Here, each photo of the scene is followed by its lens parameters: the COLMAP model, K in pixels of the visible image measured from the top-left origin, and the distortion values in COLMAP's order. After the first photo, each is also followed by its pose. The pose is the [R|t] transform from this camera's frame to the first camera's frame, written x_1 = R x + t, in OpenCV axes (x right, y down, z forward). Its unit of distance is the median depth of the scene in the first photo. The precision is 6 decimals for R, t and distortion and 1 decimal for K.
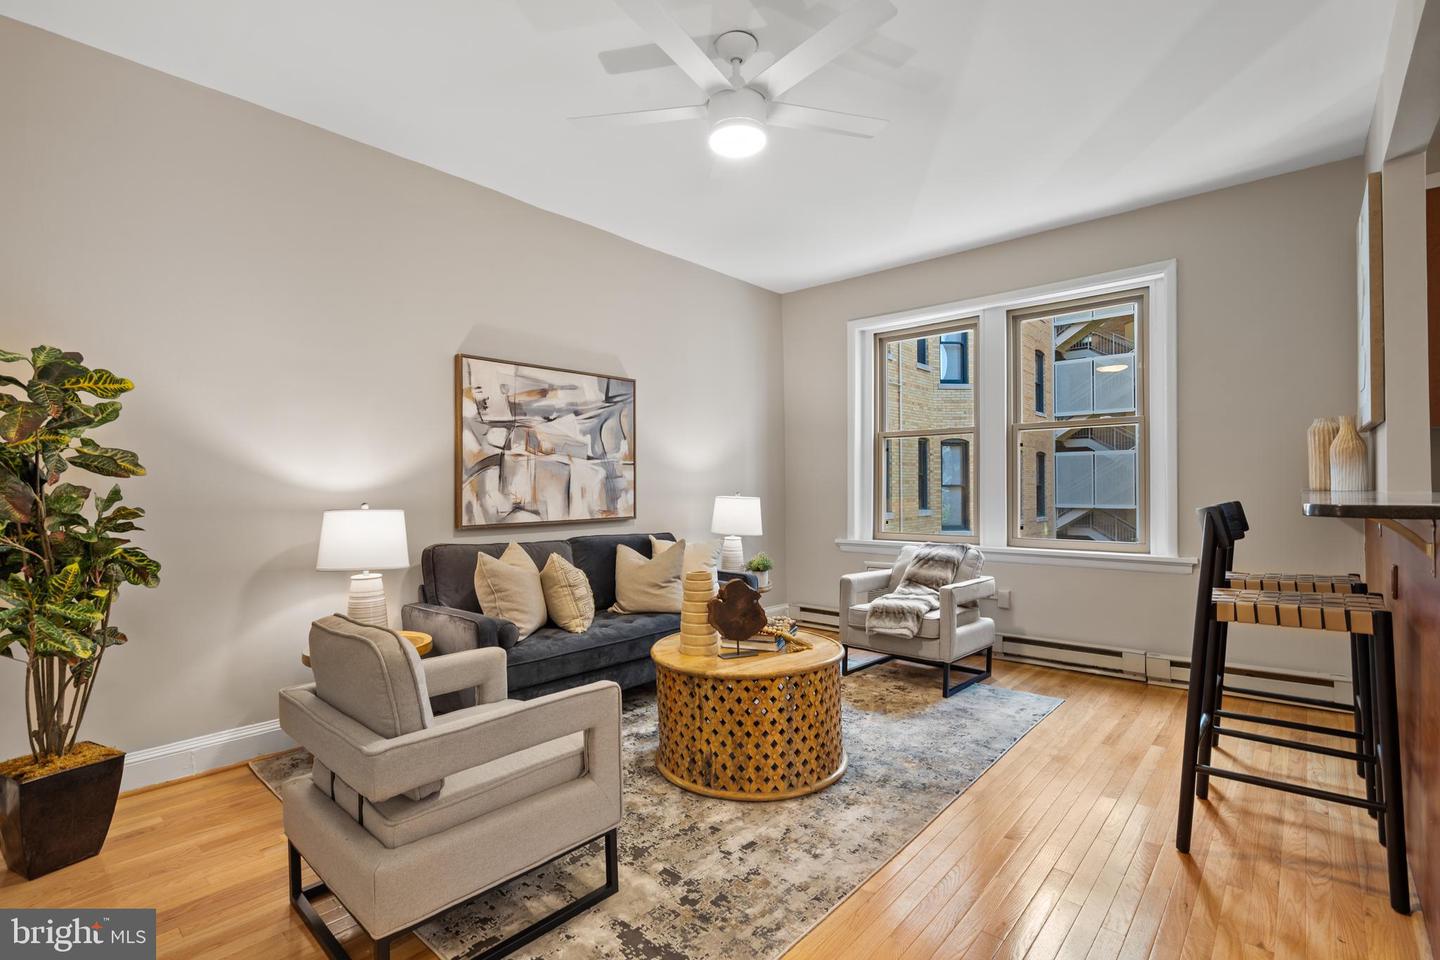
lens RADIAL K [[664.2, 0, 710.6], [0, 664.2, 482.1], [0, 0, 1]] dist [-0.000995, 0.000117]
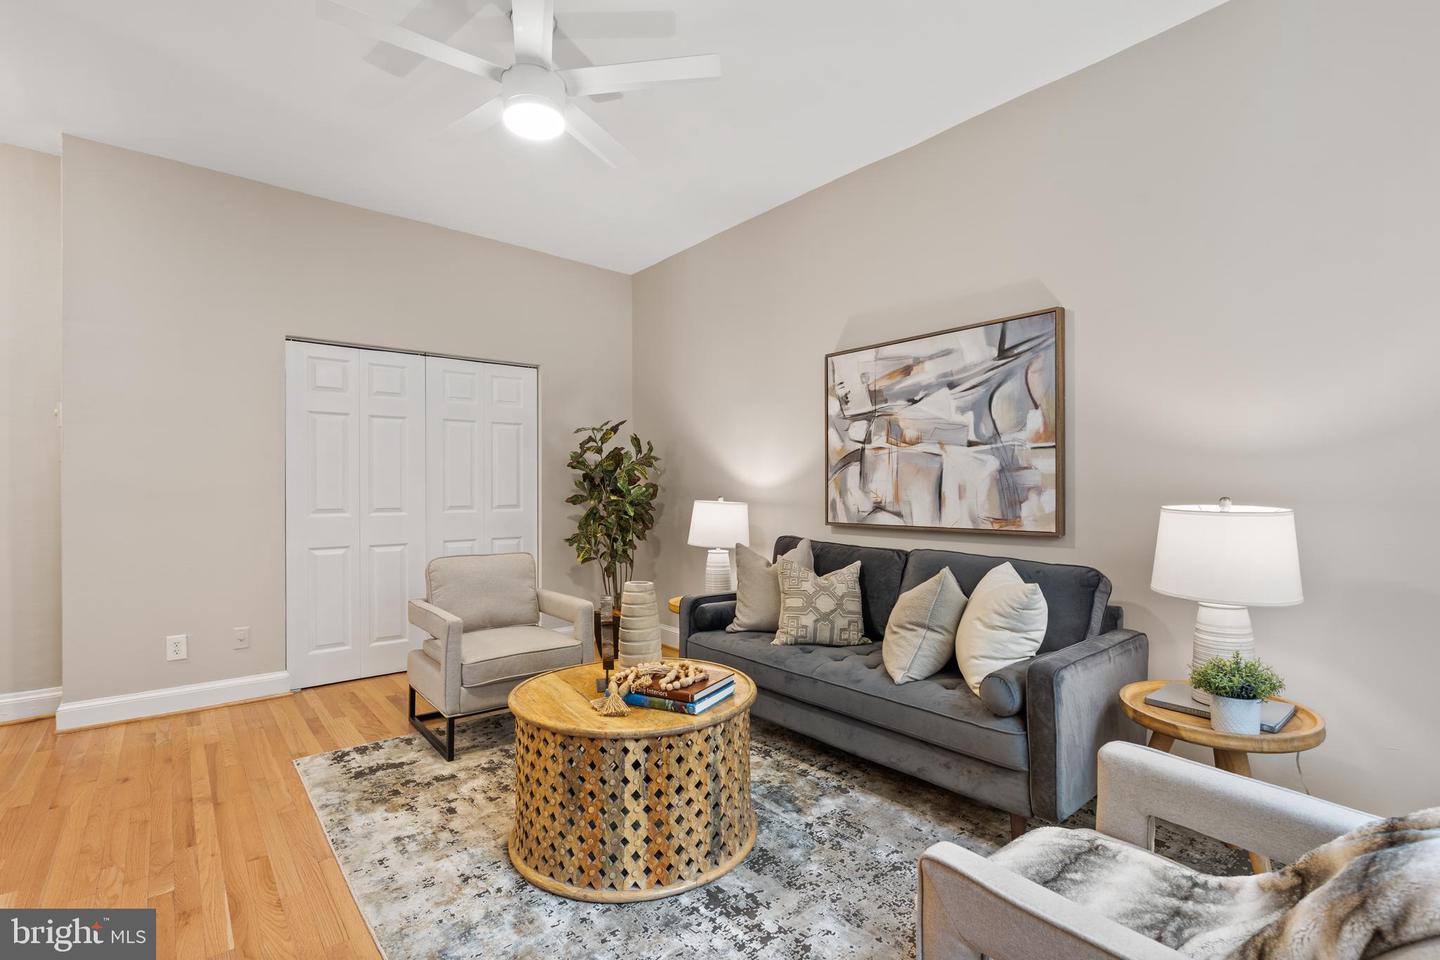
lens RADIAL K [[664.2, 0, 724.3], [0, 664.2, 486.1], [0, 0, 1]] dist [-0.000995, 0.000117]
pose [[-0.133001, -0.000091, -0.991116, 0.607705], [0.006181, 0.999980, -0.000921, 0.009293], [0.991097, -0.006248, -0.132997, 0.895691]]
